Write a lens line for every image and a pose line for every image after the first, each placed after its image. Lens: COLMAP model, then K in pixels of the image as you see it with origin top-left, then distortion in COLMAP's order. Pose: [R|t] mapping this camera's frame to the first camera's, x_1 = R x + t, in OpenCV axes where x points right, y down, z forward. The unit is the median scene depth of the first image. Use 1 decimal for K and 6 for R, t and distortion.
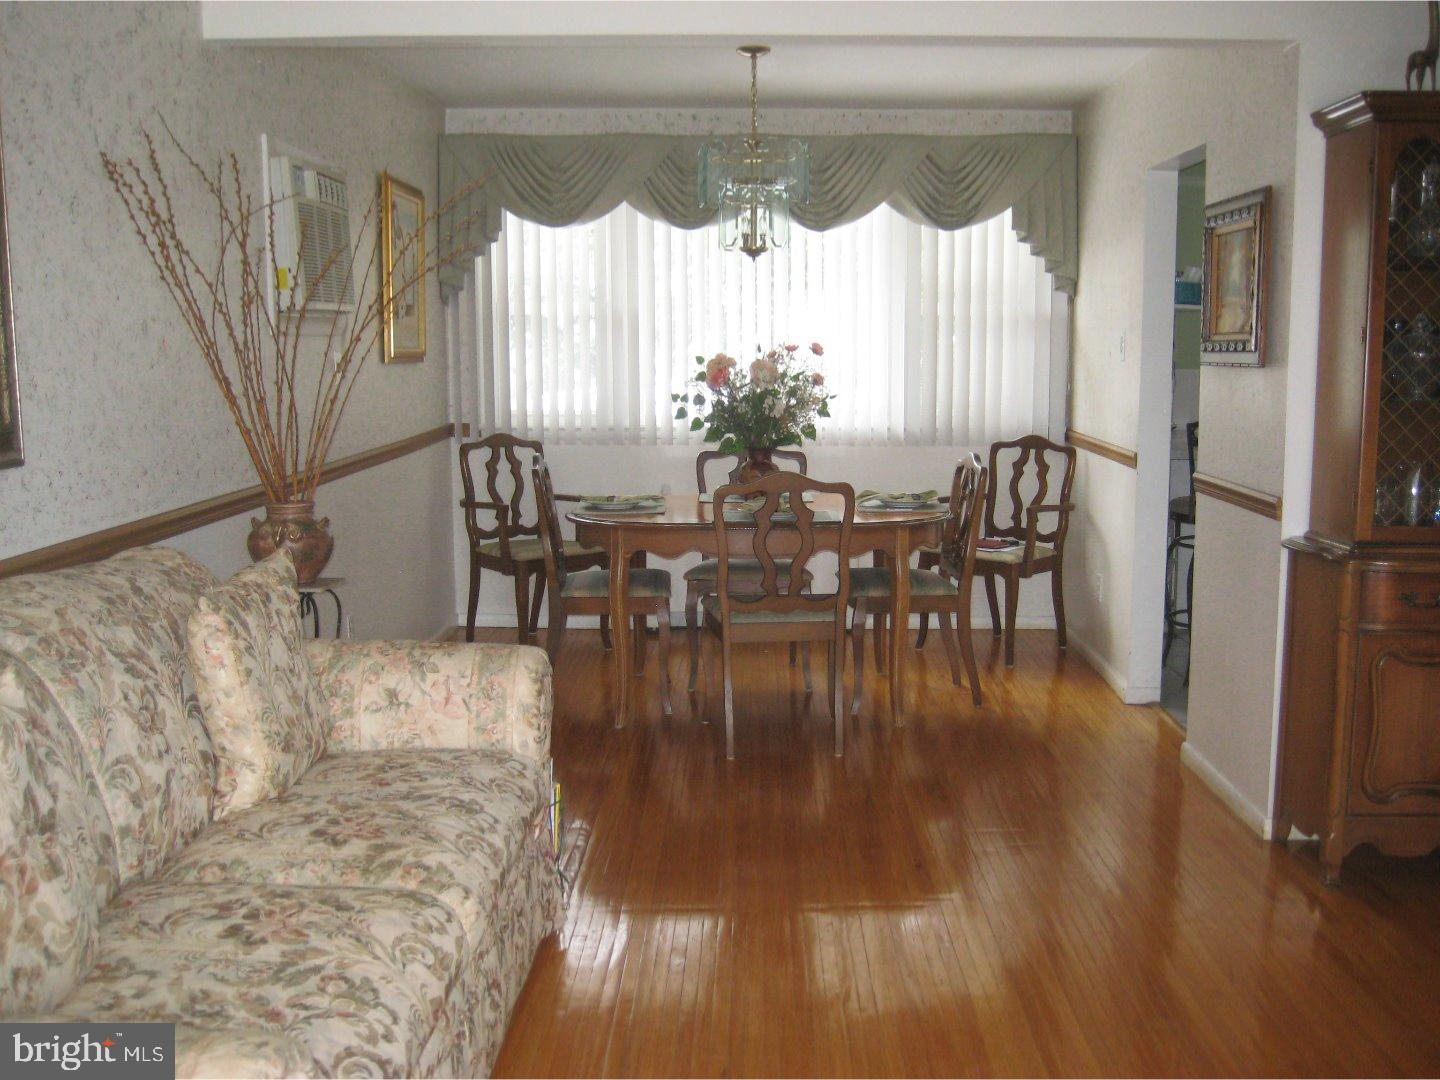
lens RADIAL K [[1493.1, 0, 746.3], [0, 1493.1, 560.2], [0, 0, 1]] dist [-0.152959, 0.191001]
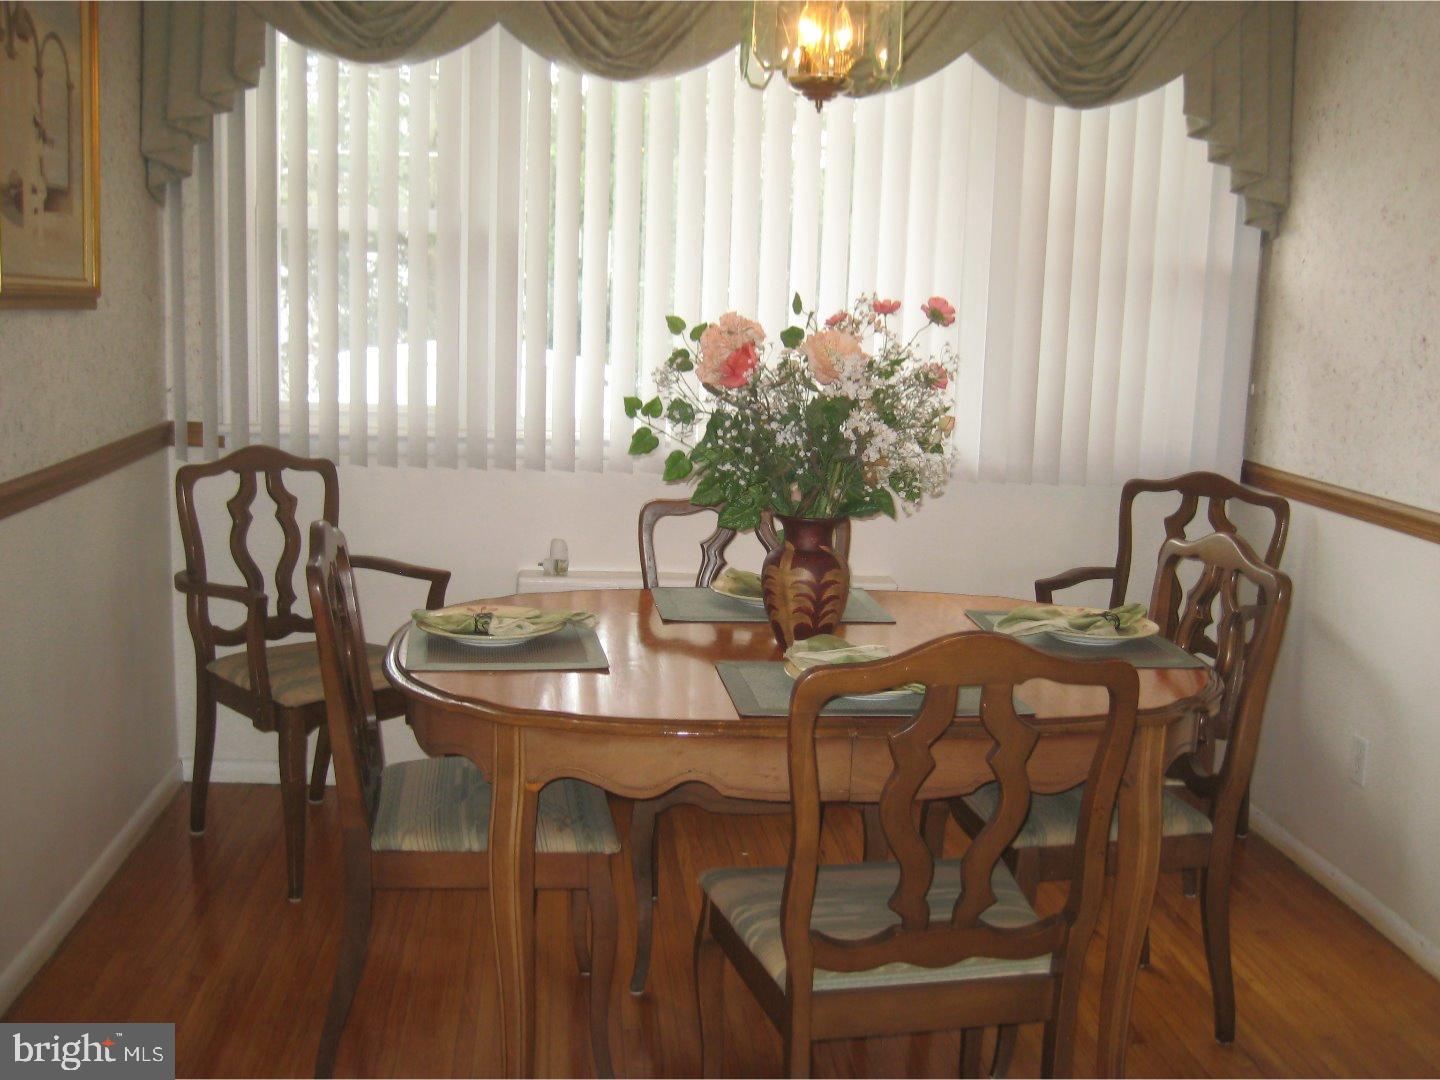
lens RADIAL K [[1493.1, 0, 746.3], [0, 1493.1, 560.2], [0, 0, 1]] dist [-0.152959, 0.191001]
pose [[0.990672, 0.015053, 0.135432, -0.062196], [-0.019115, 0.999404, 0.028744, -0.063310], [-0.134918, -0.031064, 0.990370, 0.451999]]
